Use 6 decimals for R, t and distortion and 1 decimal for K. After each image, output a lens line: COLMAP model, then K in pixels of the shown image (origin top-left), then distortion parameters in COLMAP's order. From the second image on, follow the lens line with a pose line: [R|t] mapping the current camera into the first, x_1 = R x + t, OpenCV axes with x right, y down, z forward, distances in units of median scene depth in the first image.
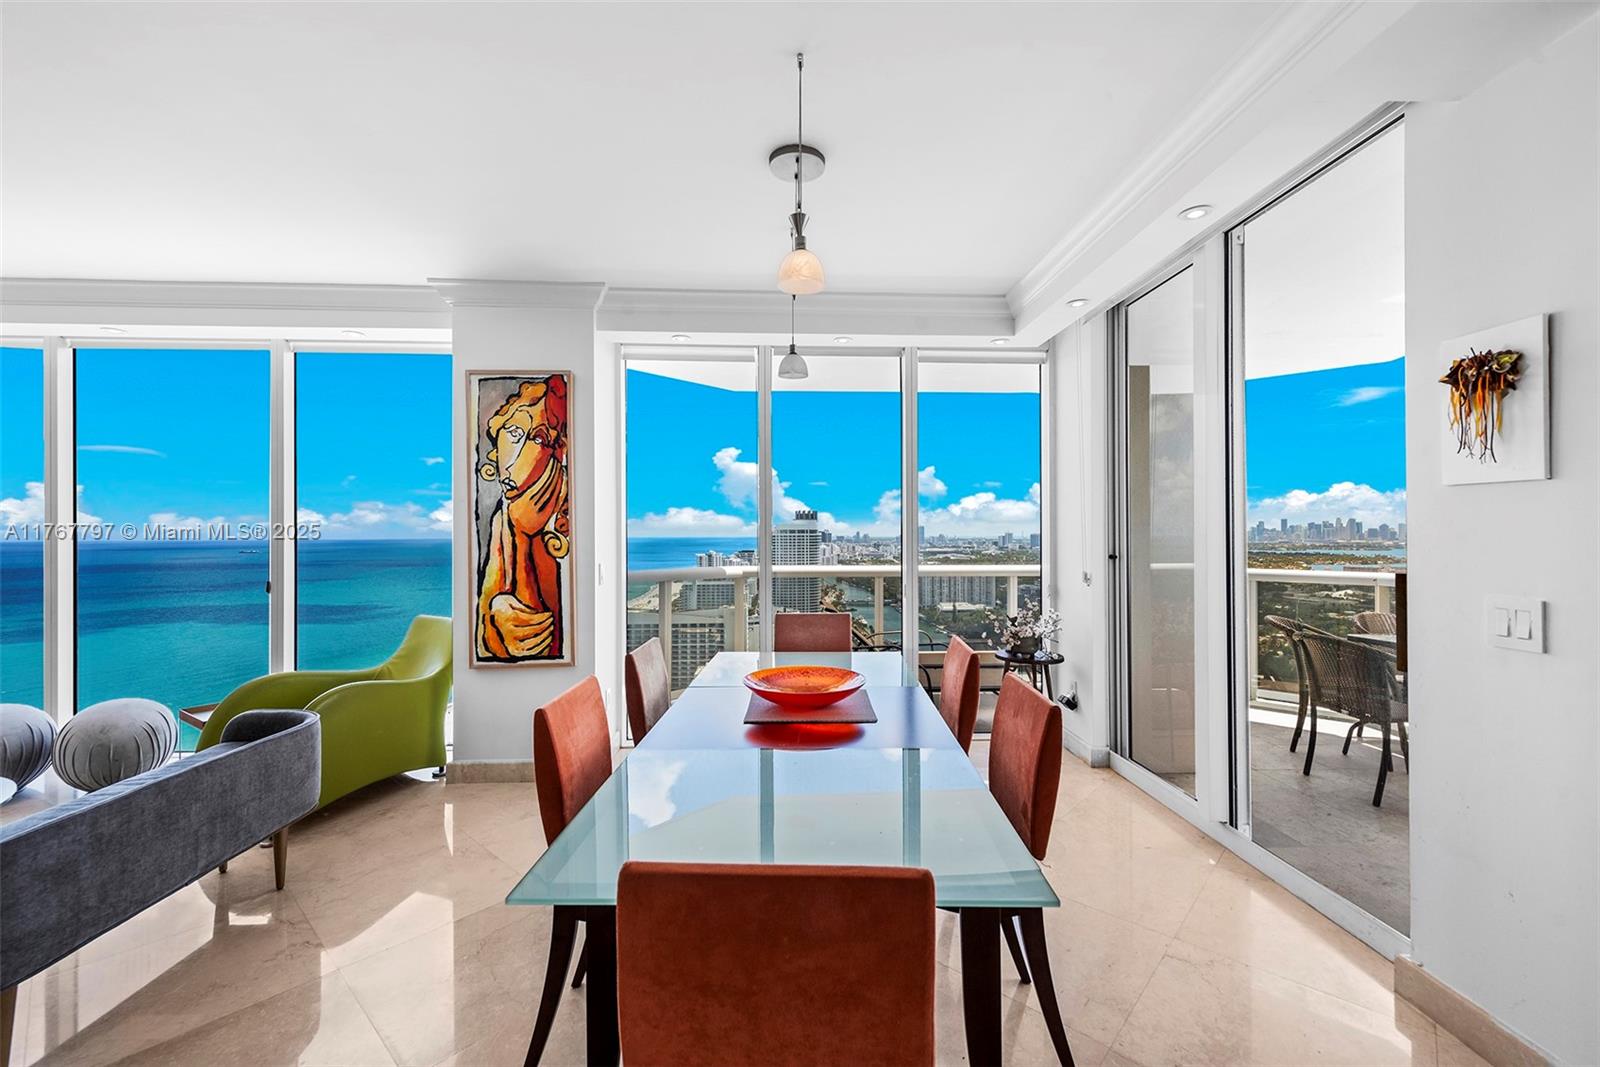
lens RADIAL K [[661.3, 0, 813.6], [0, 661.3, 537.6], [0, 0, 1]] dist [0.011369, -0.004841]
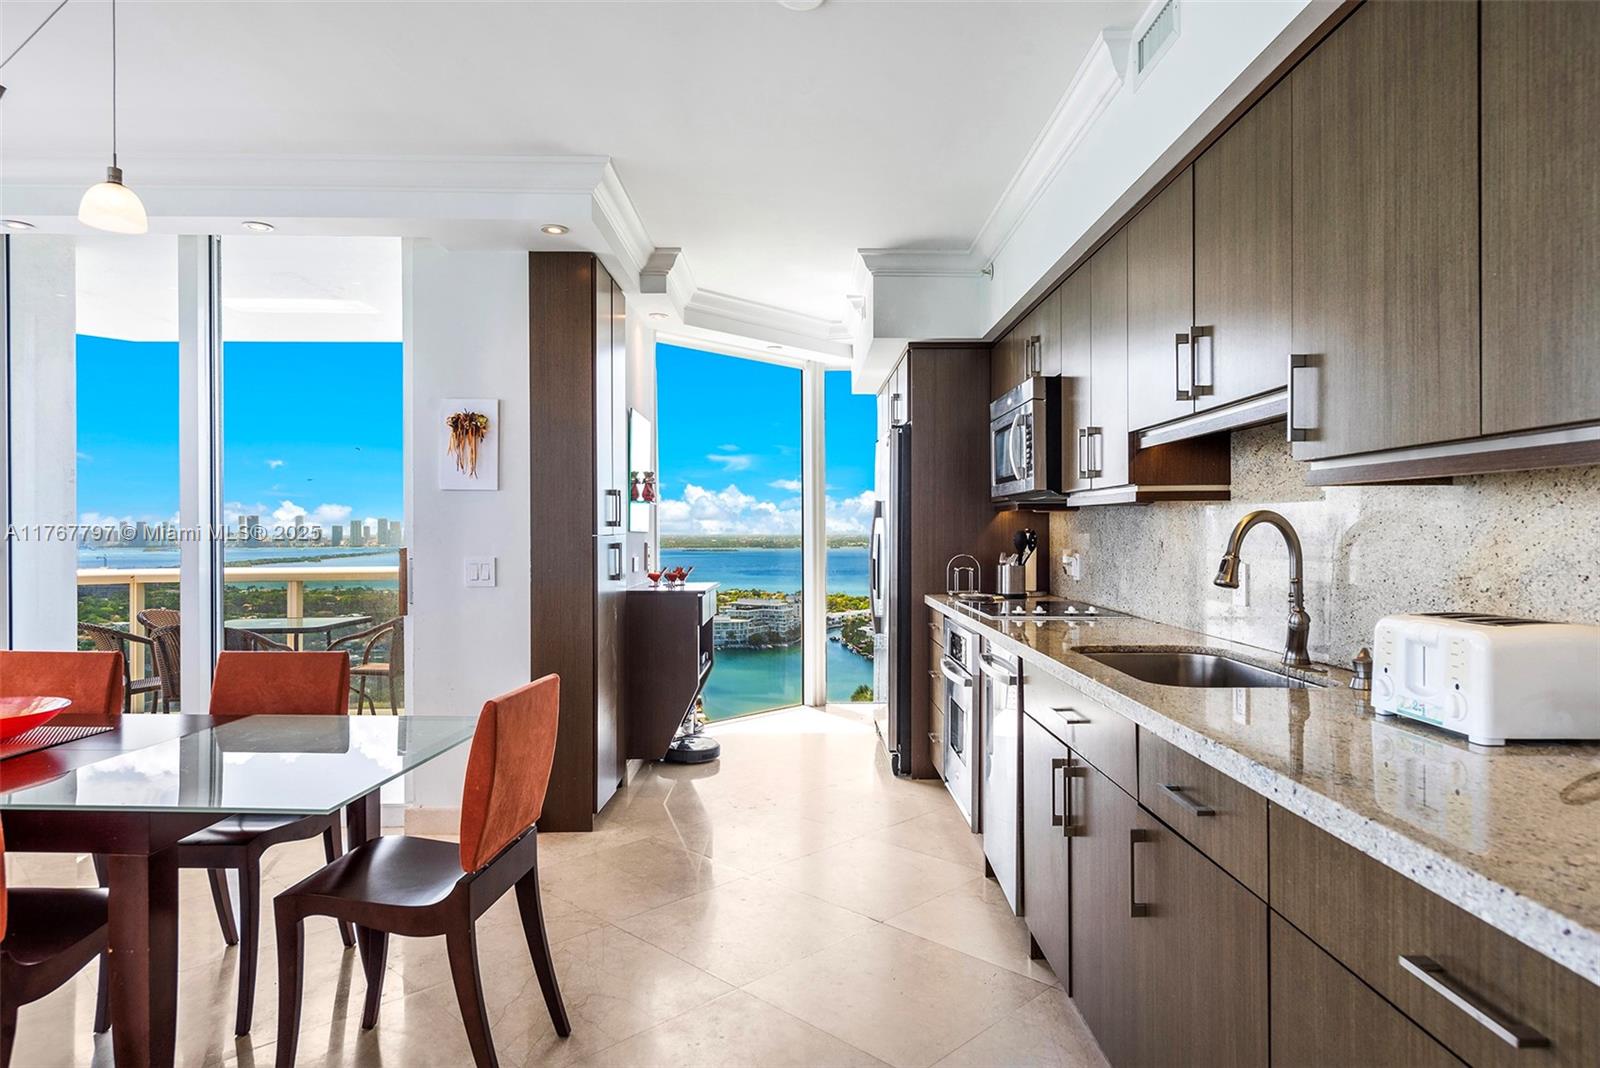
lens RADIAL K [[1014.8, 0, 800.0], [0, 1014.8, 534.0], [0, 0, 1]] dist [-0.000046, 0.000065]
pose [[0.059561, 0.001338, 0.998224, -0.714341], [0.002641, 0.999995, -0.001498, 0.017318], [-0.998221, 0.002725, 0.059557, 0.003903]]
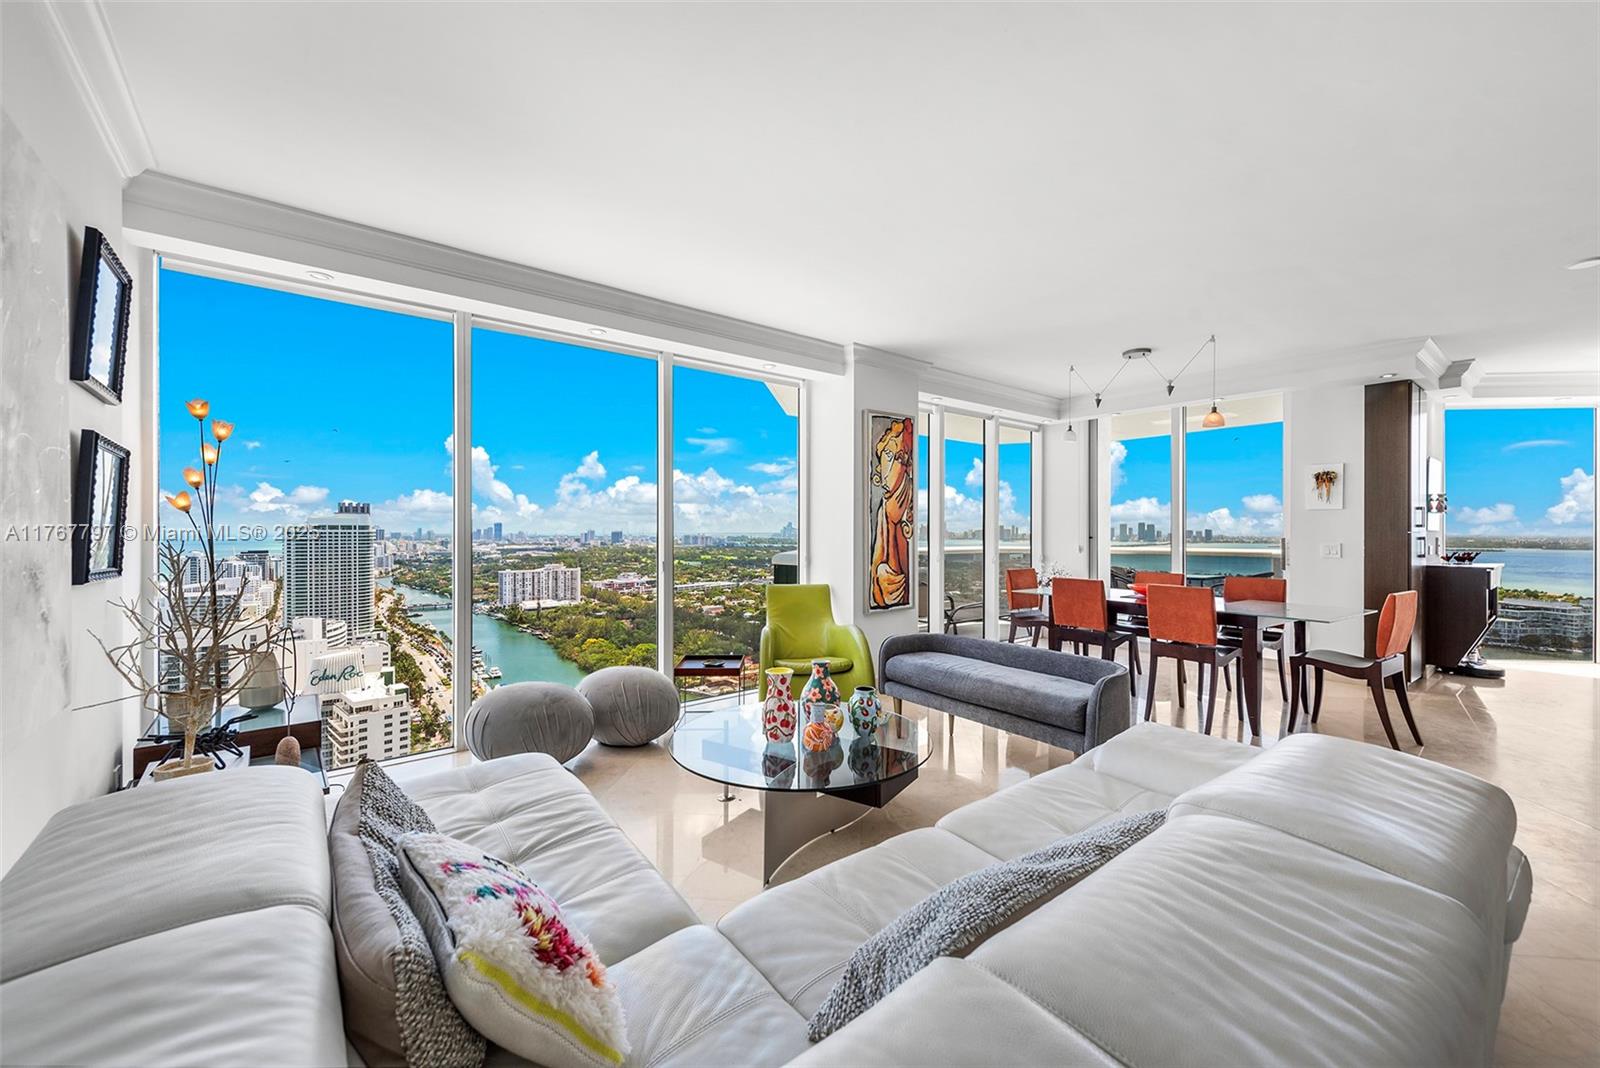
lens RADIAL K [[627.1, 0, 812.4], [0, 627.1, 538.4], [0, 0, 1]] dist [-0.000436, -0.000270]
pose [[0.818352, -0.002527, 0.574711, -1.398301], [-0.000208, 0.999989, 0.004693, 0.023818], [-0.574717, -0.003960, 0.818343, -0.052795]]
